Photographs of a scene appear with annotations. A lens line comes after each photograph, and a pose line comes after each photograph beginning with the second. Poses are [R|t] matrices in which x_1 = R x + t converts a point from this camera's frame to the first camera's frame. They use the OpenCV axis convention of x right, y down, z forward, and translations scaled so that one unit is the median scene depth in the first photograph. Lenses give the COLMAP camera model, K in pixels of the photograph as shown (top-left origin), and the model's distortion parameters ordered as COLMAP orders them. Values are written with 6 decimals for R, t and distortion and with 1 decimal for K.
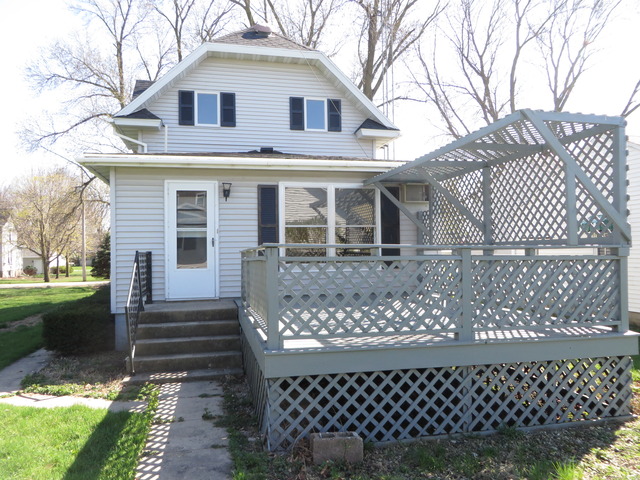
lens RADIAL K [[485.1, 0, 320.0], [0, 485.1, 240.0], [0, 0, 1]] dist [-0.007001, -0.005846]
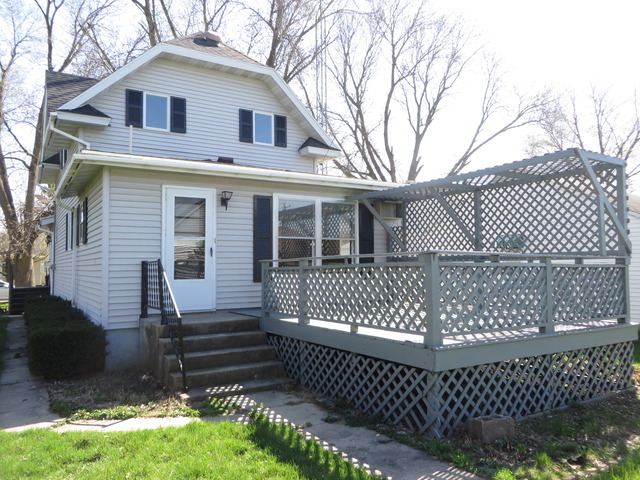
lens RADIAL K [[485.1, 0, 320.0], [0, 485.1, 240.0], [0, 0, 1]] dist [-0.007001, -0.005846]
pose [[0.946066, 0.022032, 0.323223, -0.314479], [-0.011206, 0.999313, -0.035315, 0.011851], [-0.323779, 0.029788, 0.945664, 0.015944]]
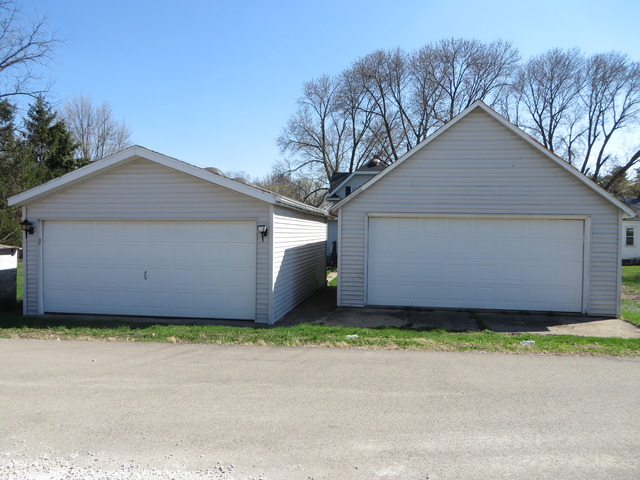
lens RADIAL K [[485.1, 0, 320.0], [0, 485.1, 240.0], [0, 0, 1]] dist [-0.007001, -0.005846]
pose [[0.930934, 0.033649, -0.363633, 0.956492], [-0.018574, 0.998820, 0.044874, -0.137902], [0.364714, -0.035021, 0.930461, -2.702021]]
